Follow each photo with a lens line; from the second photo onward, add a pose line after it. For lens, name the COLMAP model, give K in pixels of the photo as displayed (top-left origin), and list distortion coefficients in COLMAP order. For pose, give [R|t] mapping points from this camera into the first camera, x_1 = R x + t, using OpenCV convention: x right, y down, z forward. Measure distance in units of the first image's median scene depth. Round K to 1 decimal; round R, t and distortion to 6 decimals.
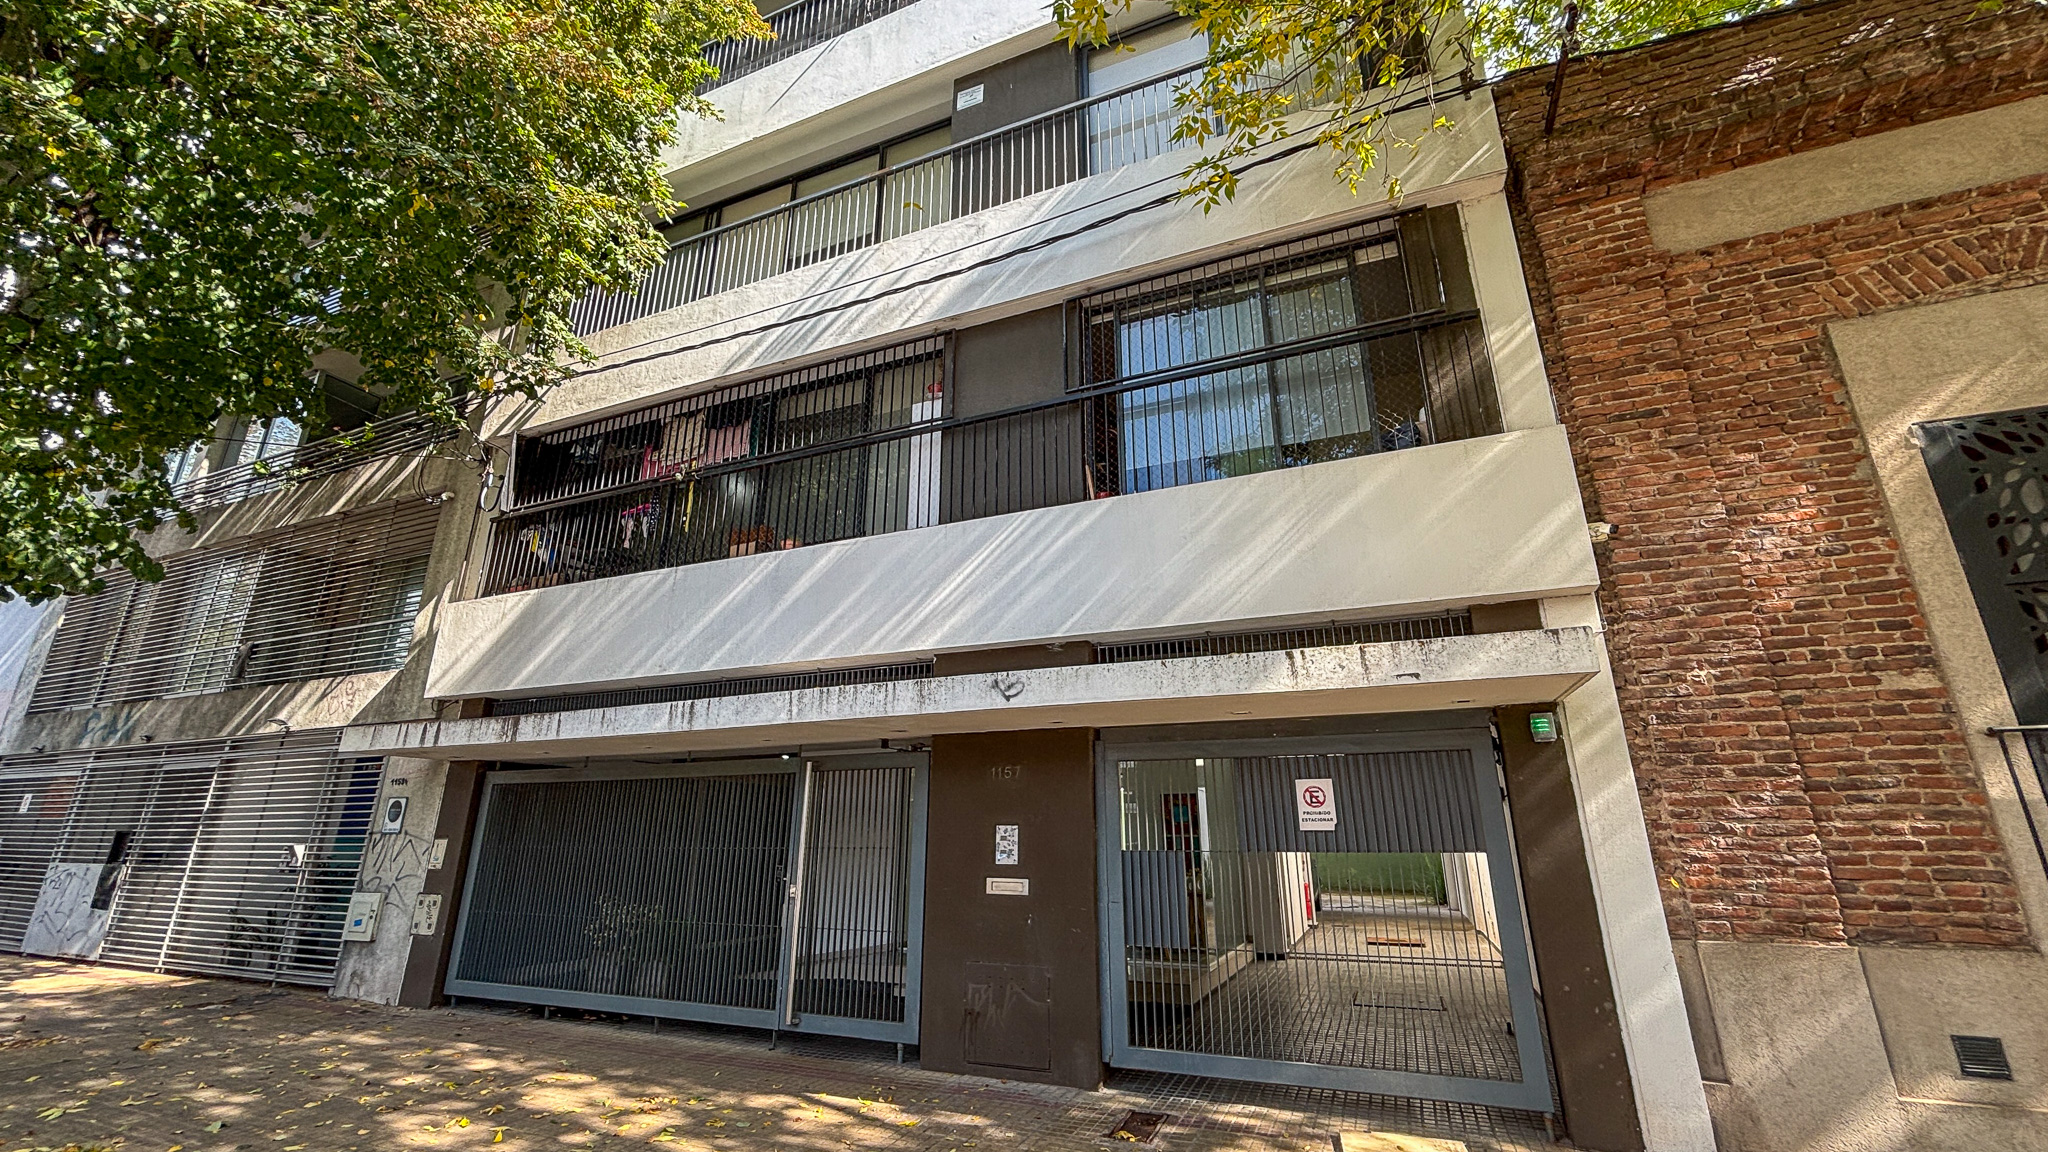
lens RADIAL K [[886.0, 0, 1025.6], [0, 886.0, 535.8], [0, 0, 1]] dist [0.009755, 0.000138]
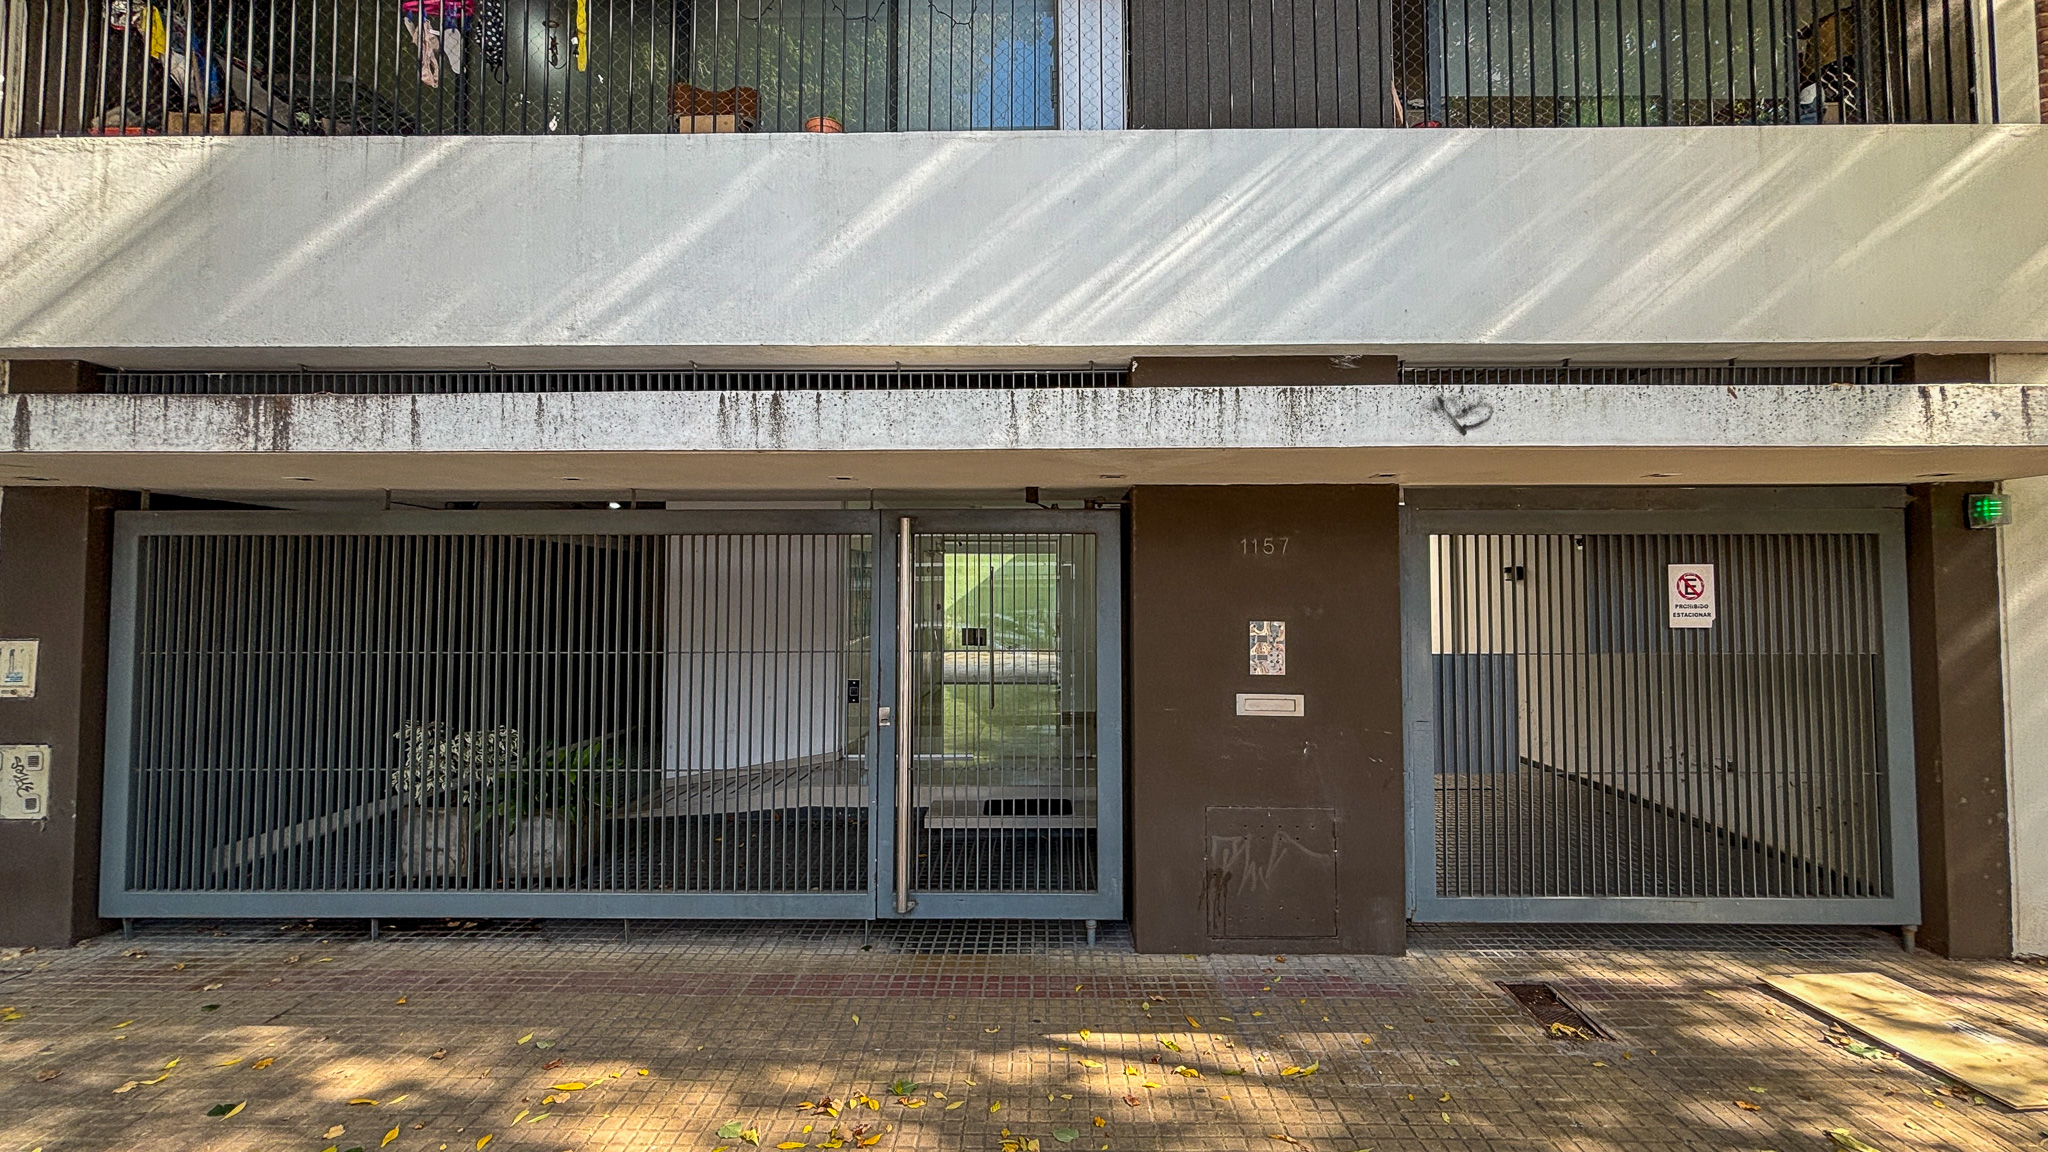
lens RADIAL K [[862.5, 0, 1024.7], [0, 862.5, 561.1], [0, 0, 1]] dist [0.005290, -0.000334]
pose [[0.915001, 0.014056, 0.403206, -0.445716], [-0.129493, 0.956749, 0.260507, 0.132415], [-0.382105, -0.290576, 0.877247, 0.494906]]
